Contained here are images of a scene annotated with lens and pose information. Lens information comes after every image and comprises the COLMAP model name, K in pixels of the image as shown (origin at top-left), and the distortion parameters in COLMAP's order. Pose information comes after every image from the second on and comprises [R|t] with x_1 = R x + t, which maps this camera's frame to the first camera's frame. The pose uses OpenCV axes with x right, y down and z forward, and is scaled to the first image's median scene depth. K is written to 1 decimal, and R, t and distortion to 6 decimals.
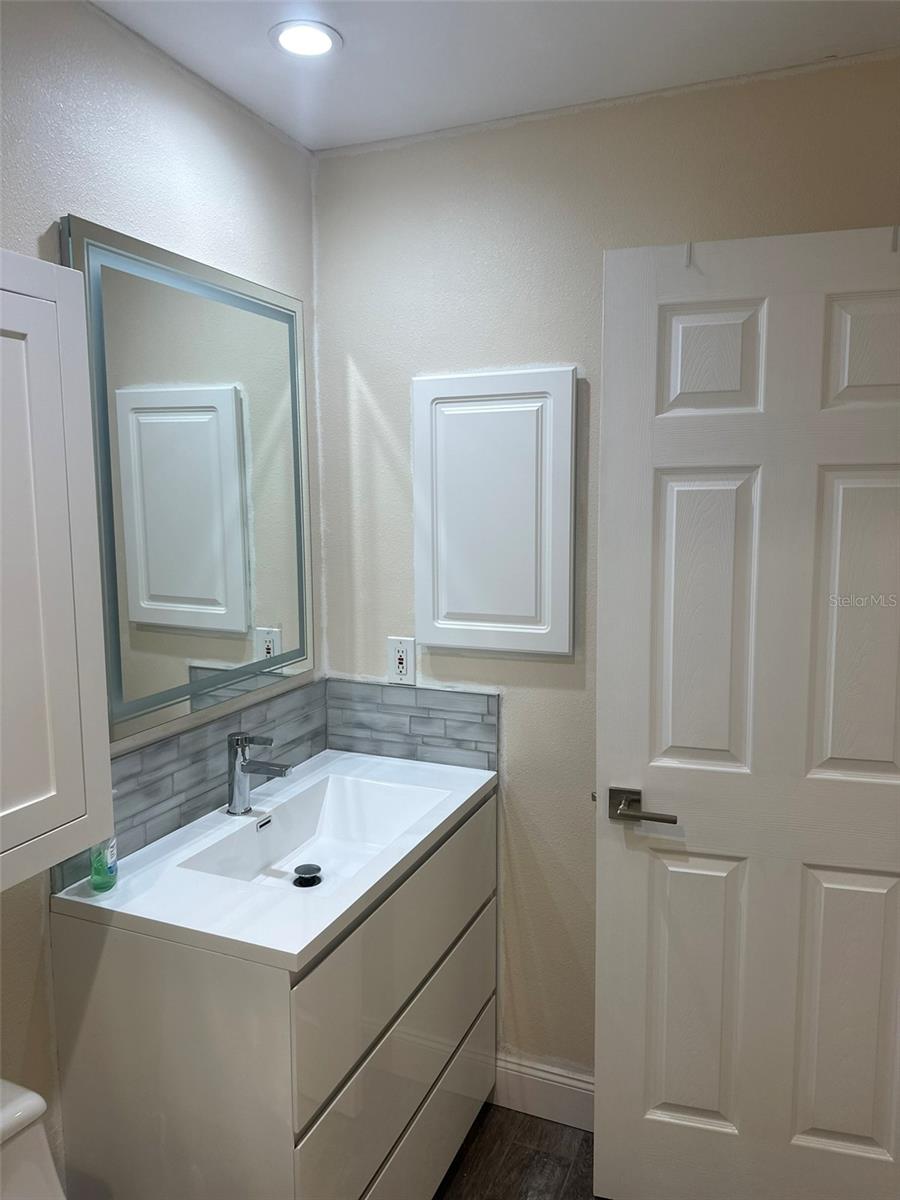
lens RADIAL K [[843.7, 0, 449.0], [0, 843.7, 596.1], [0, 0, 1]] dist [0.059128, -0.067327]
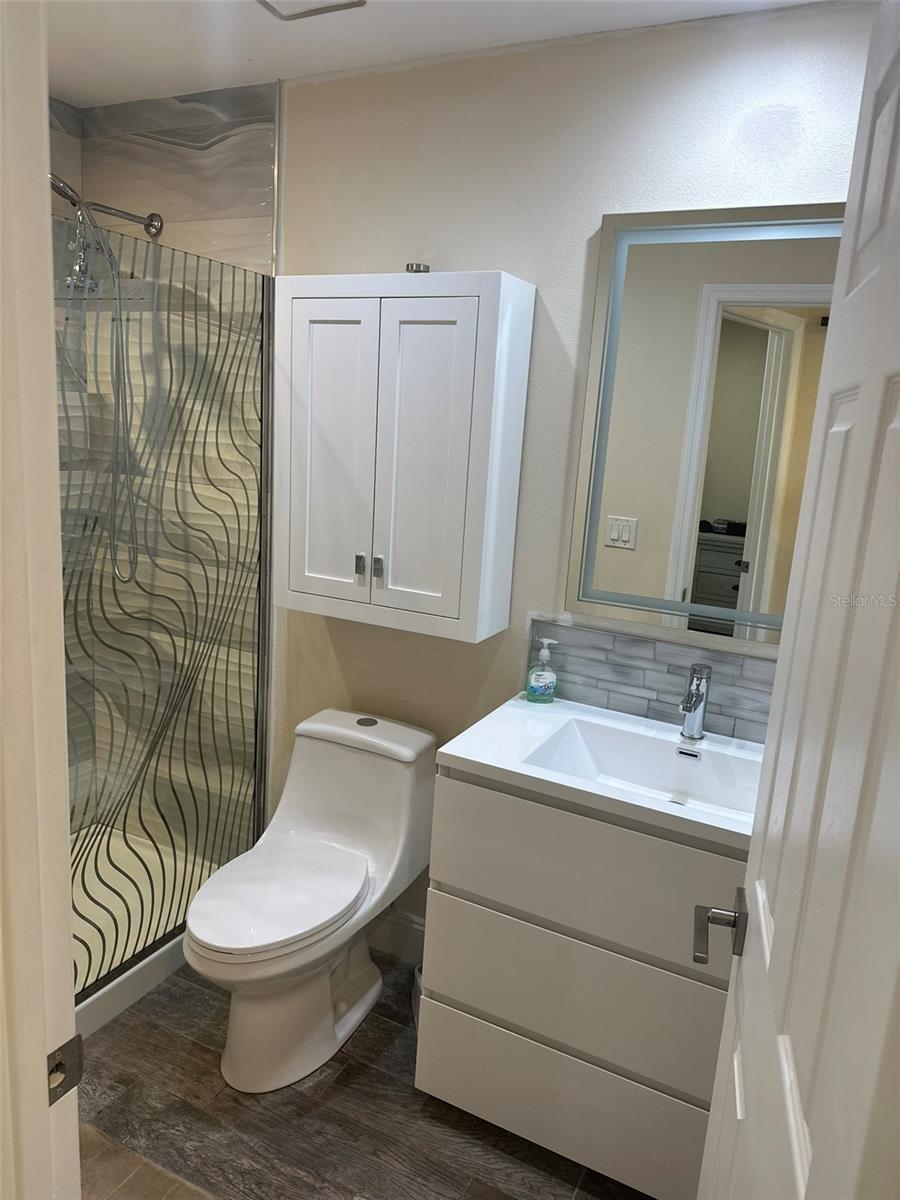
lens RADIAL K [[843.7, 0, 449.3], [0, 843.7, 599.3], [0, 0, 1]] dist [0.059128, -0.067327]
pose [[-0.072618, 0.206697, -0.975706, 0.826946], [-0.185724, 0.958375, 0.216848, -0.090013], [0.979915, 0.196959, -0.031207, 0.750612]]
